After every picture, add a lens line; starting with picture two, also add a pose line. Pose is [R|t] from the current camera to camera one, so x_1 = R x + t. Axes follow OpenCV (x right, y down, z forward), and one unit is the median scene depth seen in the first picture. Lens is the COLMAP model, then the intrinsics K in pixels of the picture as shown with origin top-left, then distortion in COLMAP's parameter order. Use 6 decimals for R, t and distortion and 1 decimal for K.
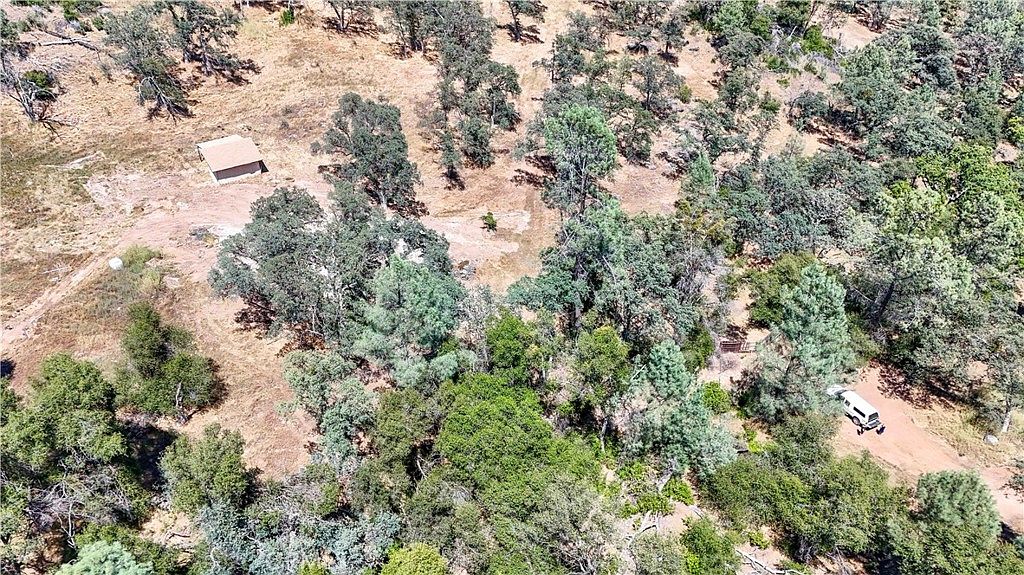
lens RADIAL K [[752.3, 0, 506.9], [0, 752.3, 288.5], [0, 0, 1]] dist [0.071036, -0.063653]
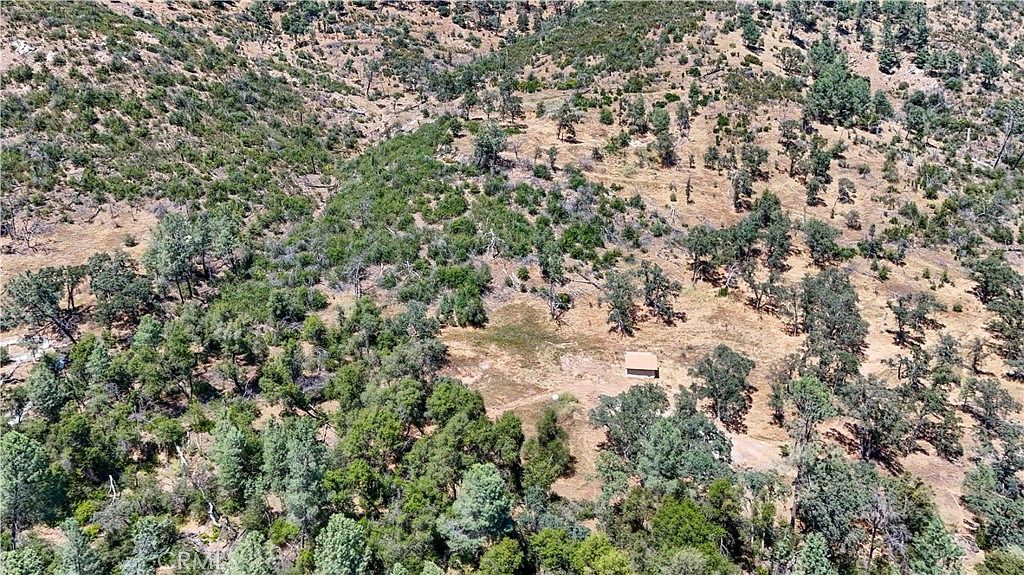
lens RADIAL K [[749.1, 0, 513.0], [0, 749.1, 285.7], [0, 0, 1]] dist [0.084821, -0.081554]
pose [[0.777149, 0.189911, -0.599977, 0.351853], [-0.376235, 0.904448, -0.201051, 0.100815], [0.504466, 0.381979, 0.774342, -0.440656]]
